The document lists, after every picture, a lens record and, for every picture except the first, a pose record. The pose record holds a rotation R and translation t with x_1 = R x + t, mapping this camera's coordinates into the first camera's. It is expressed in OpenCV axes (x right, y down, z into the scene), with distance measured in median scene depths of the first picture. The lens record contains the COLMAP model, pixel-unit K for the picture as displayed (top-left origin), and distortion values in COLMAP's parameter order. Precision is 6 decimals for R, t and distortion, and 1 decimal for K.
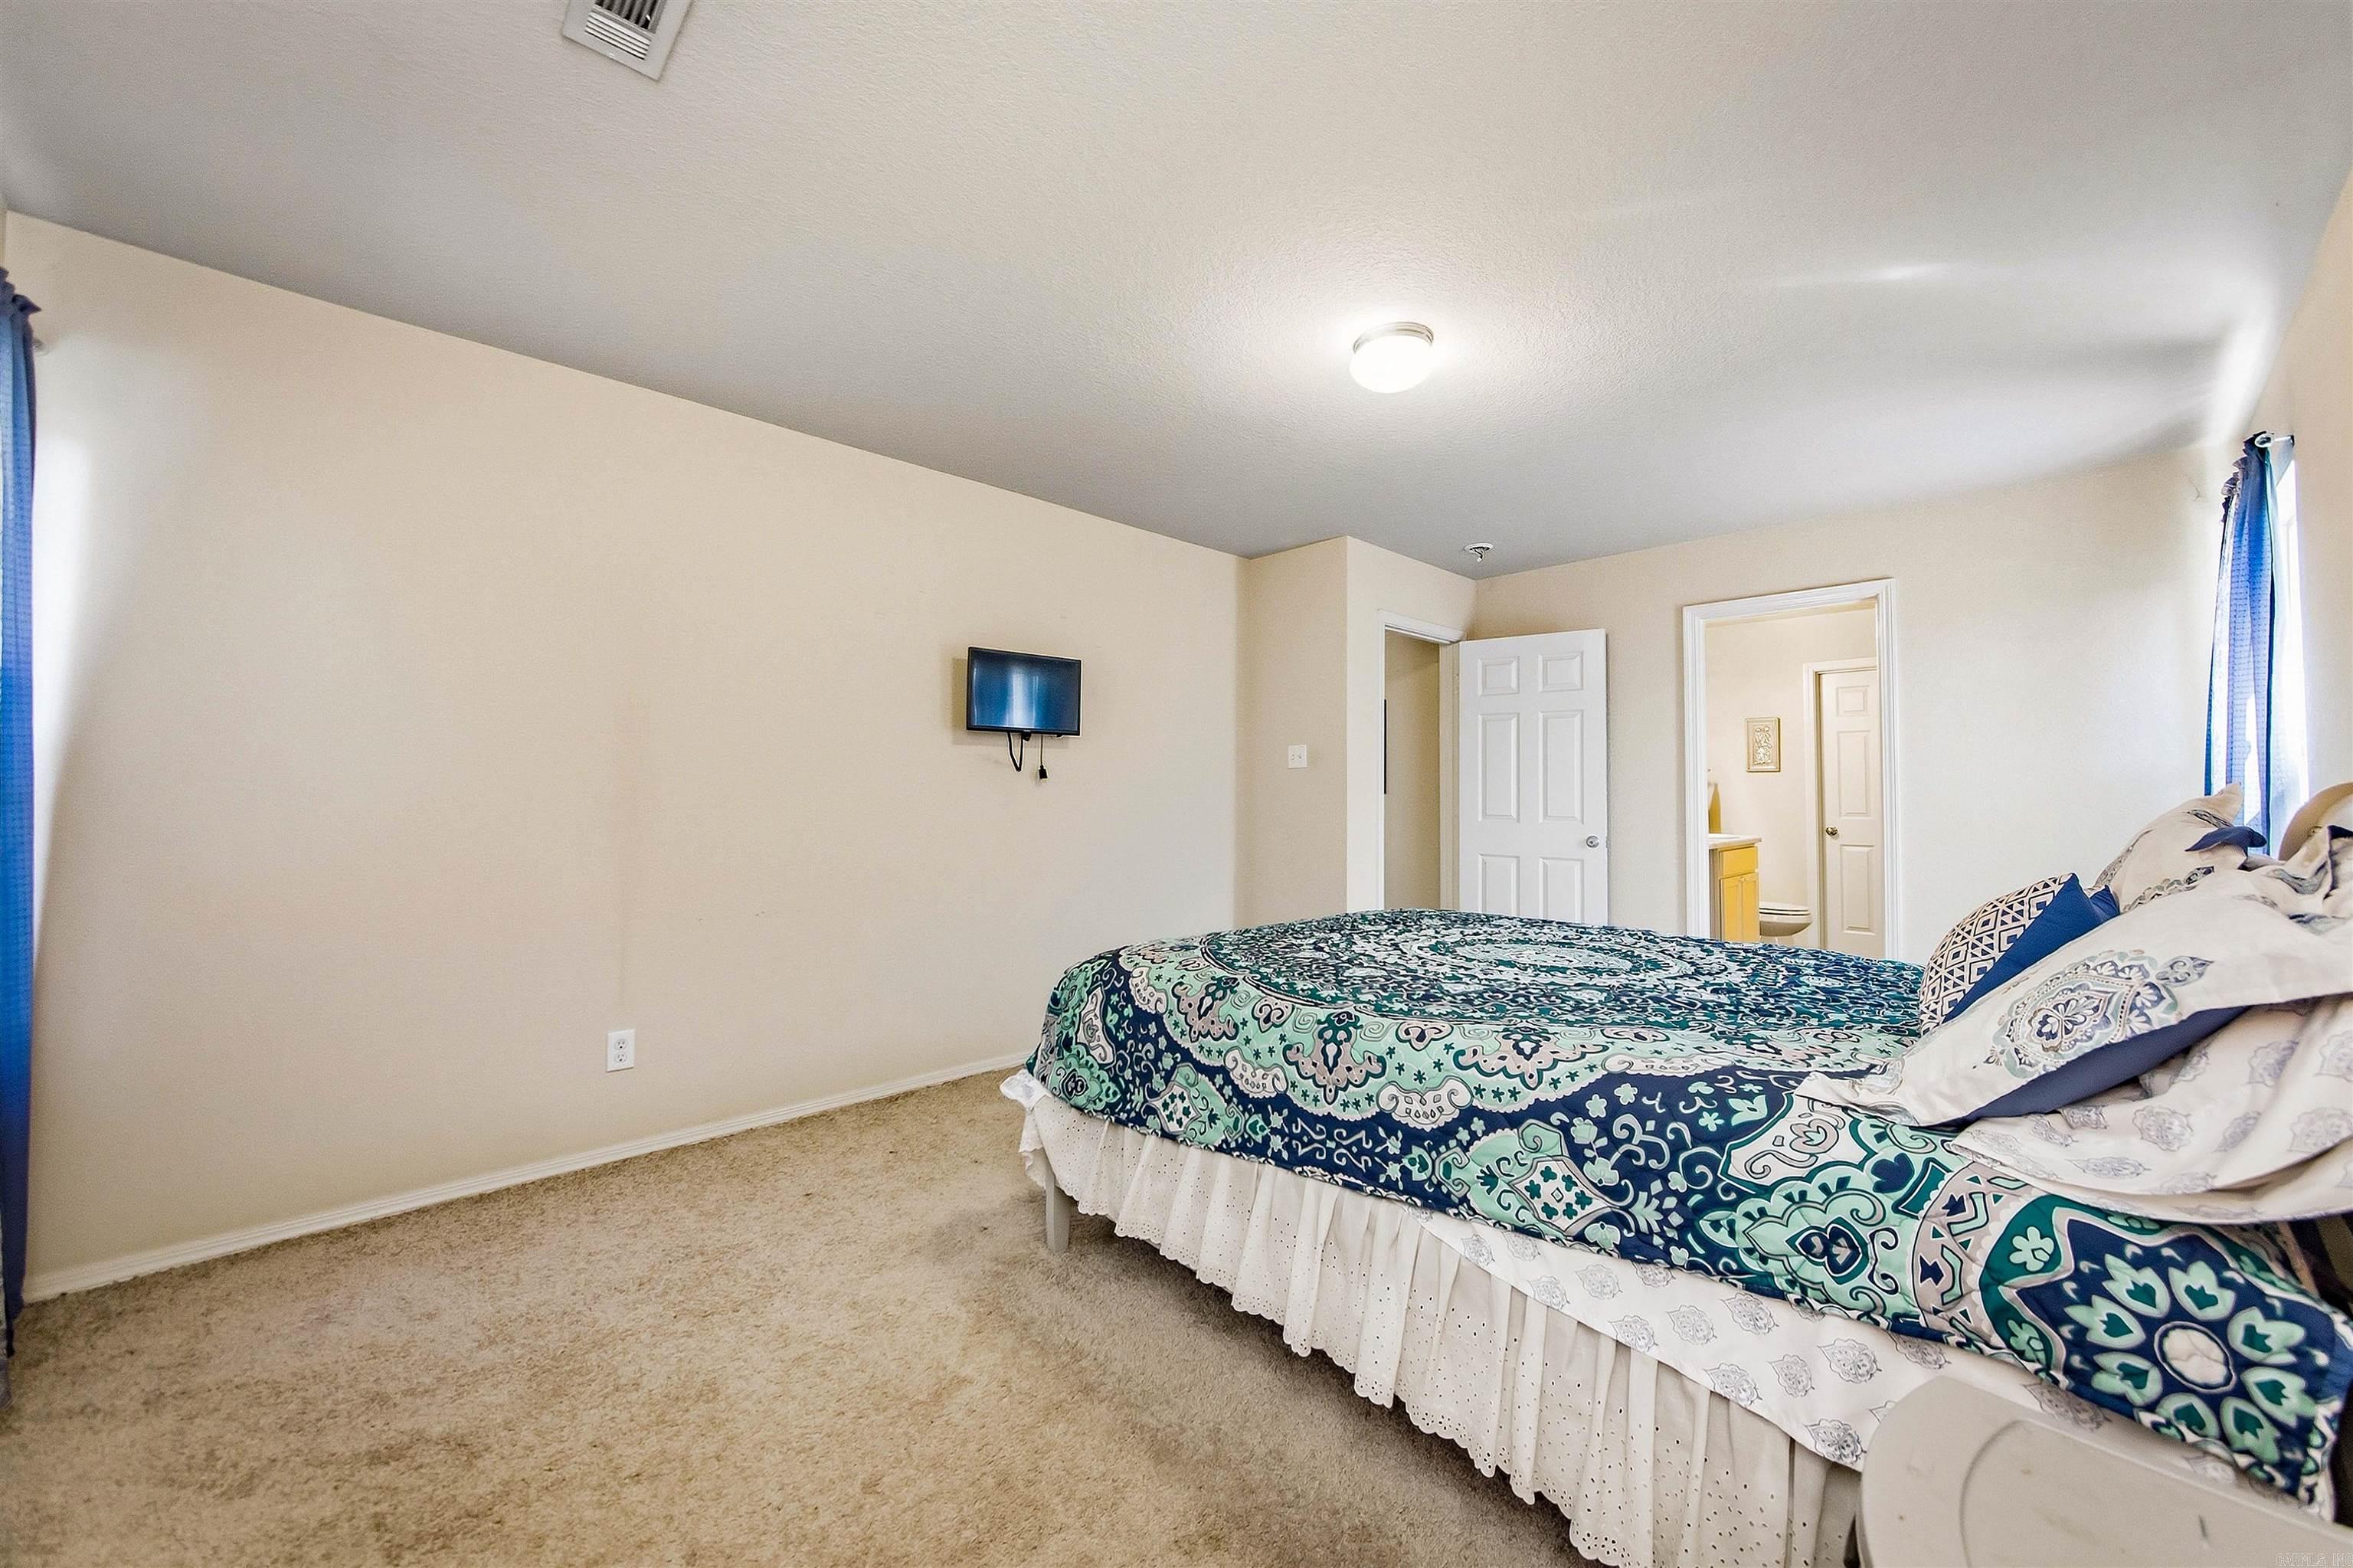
lens RADIAL K [[892.0, 0, 1175.2], [0, 892.0, 767.1], [0, 0, 1]] dist [-0.015482, 0.000057]
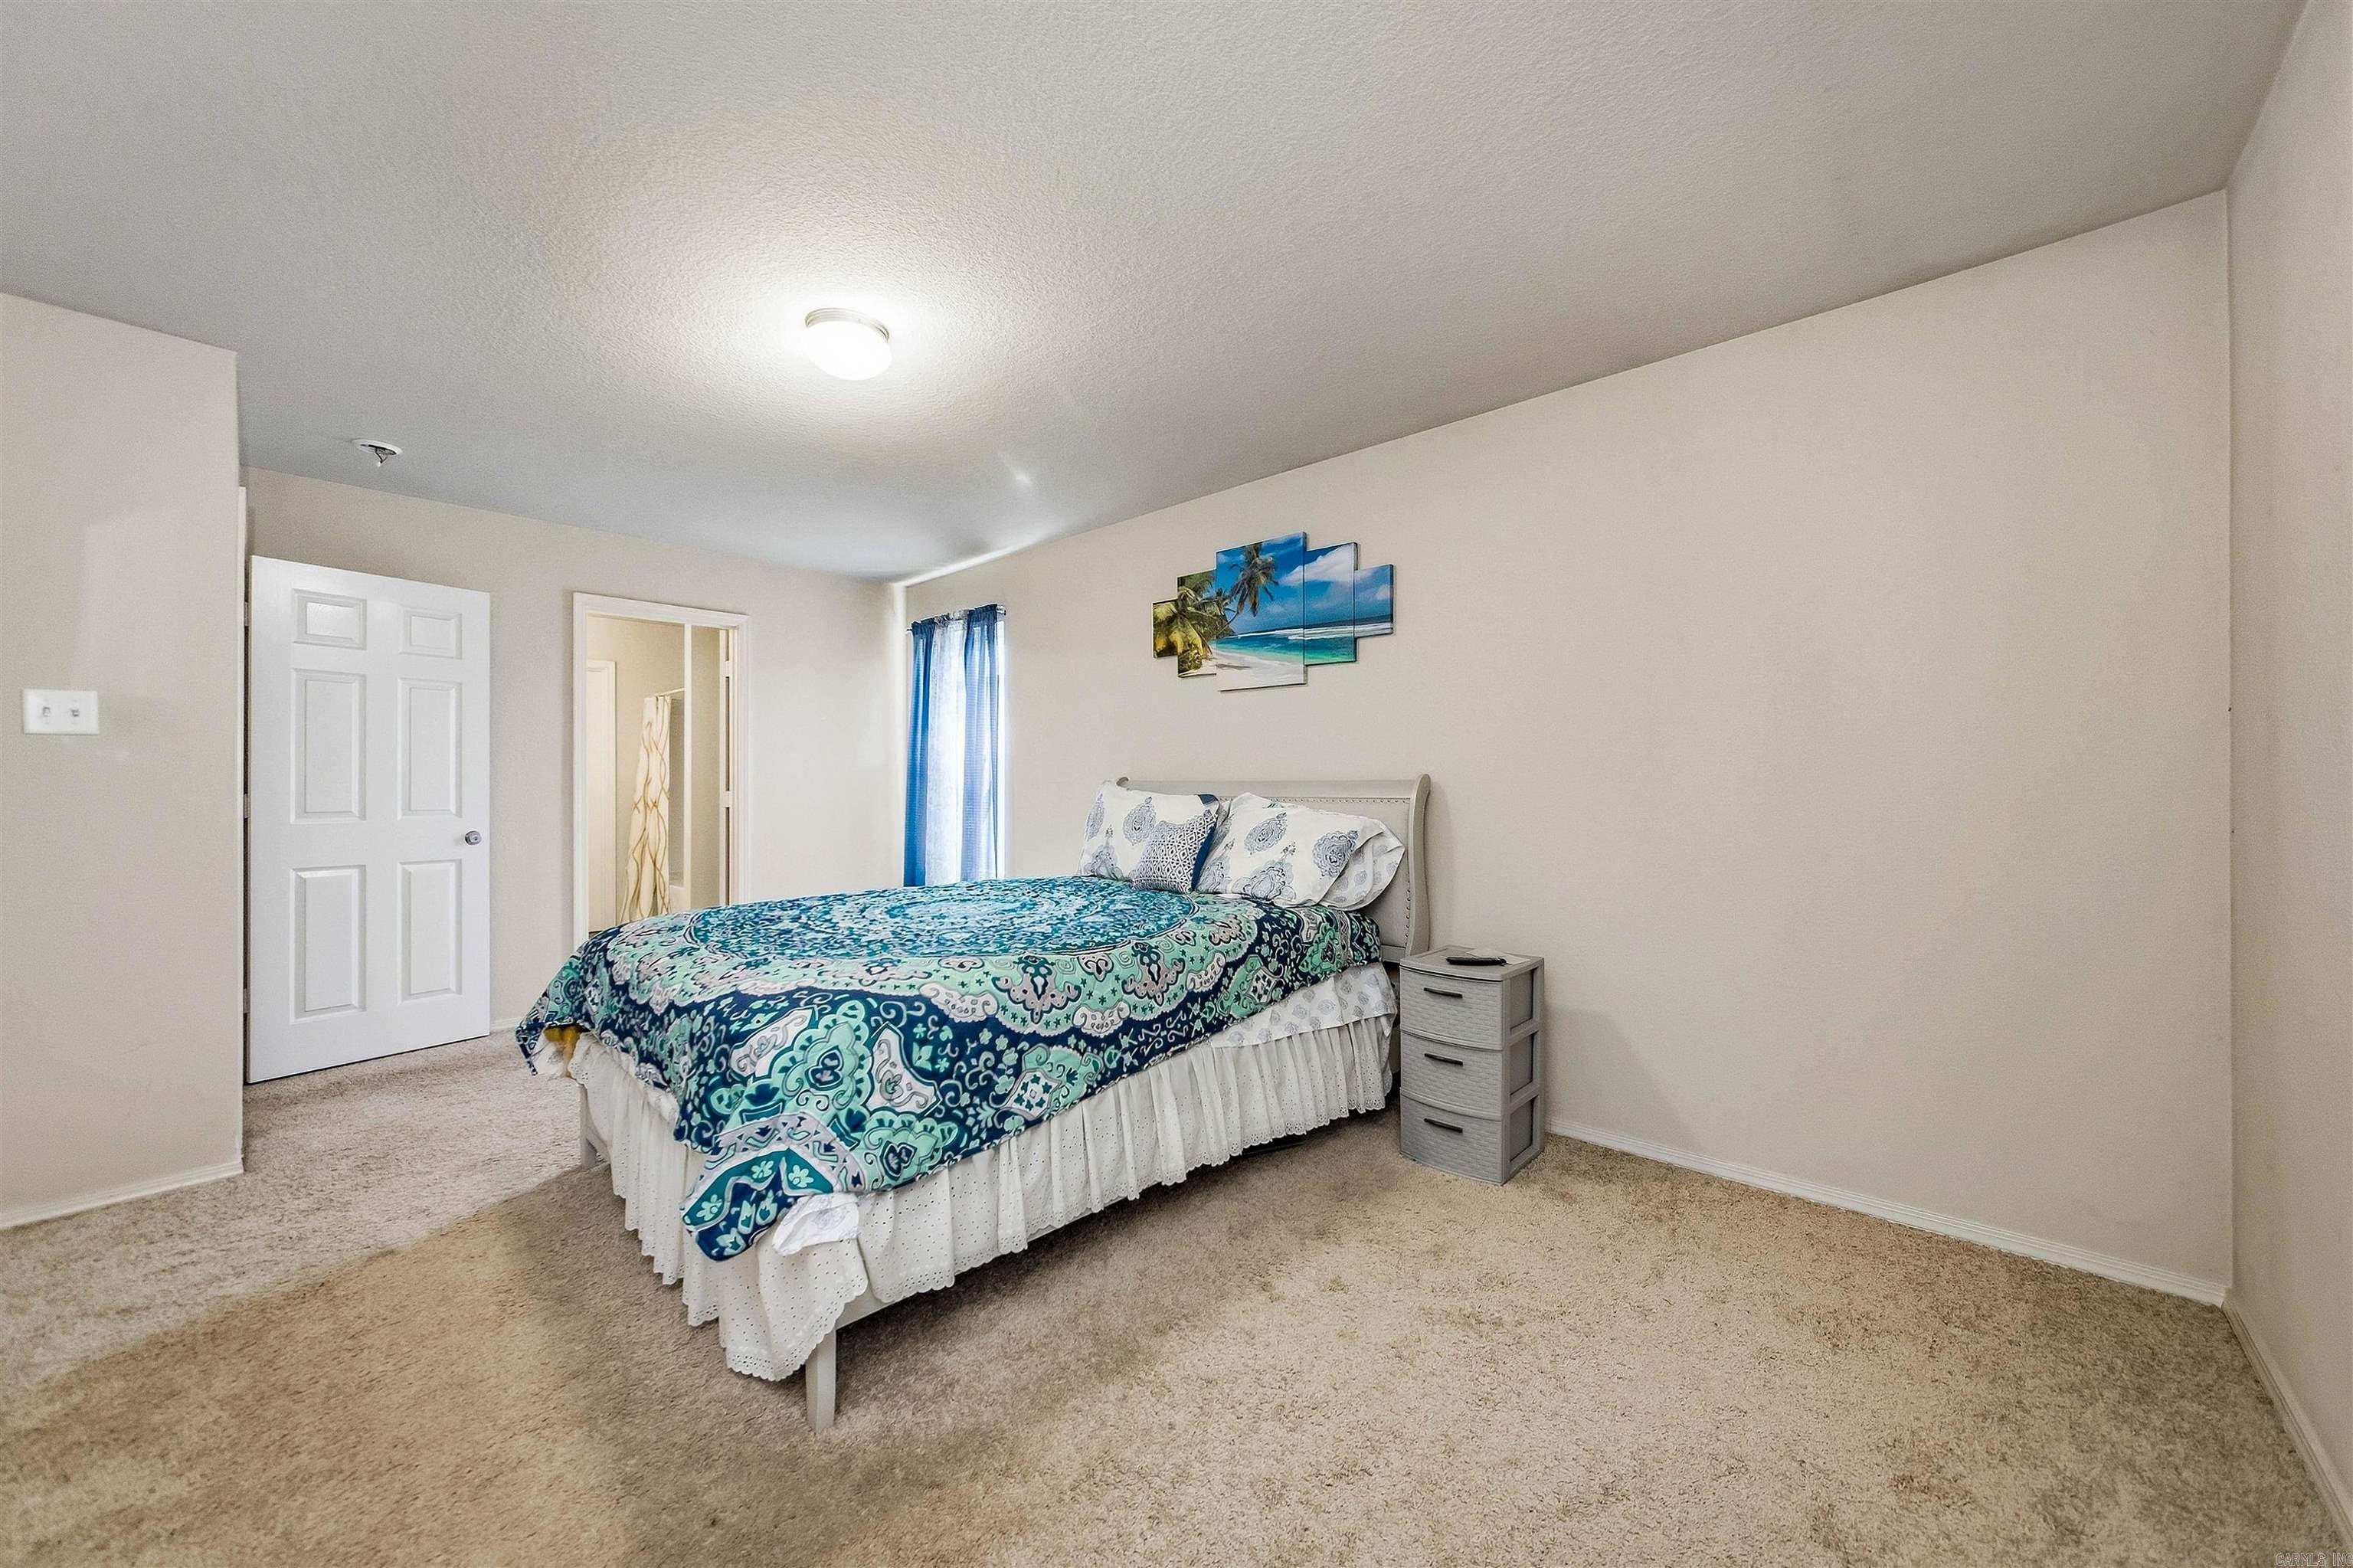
lens RADIAL K [[857.7, 0, 1176.5], [0, 857.7, 784.0], [0, 0, 1]] dist [-0.000494, 0.000023]
pose [[-0.090156, -0.004051, 0.995919, -1.094613], [-0.030037, 0.999548, 0.001347, 0.026466], [-0.995475, -0.029793, -0.090237, 1.037304]]
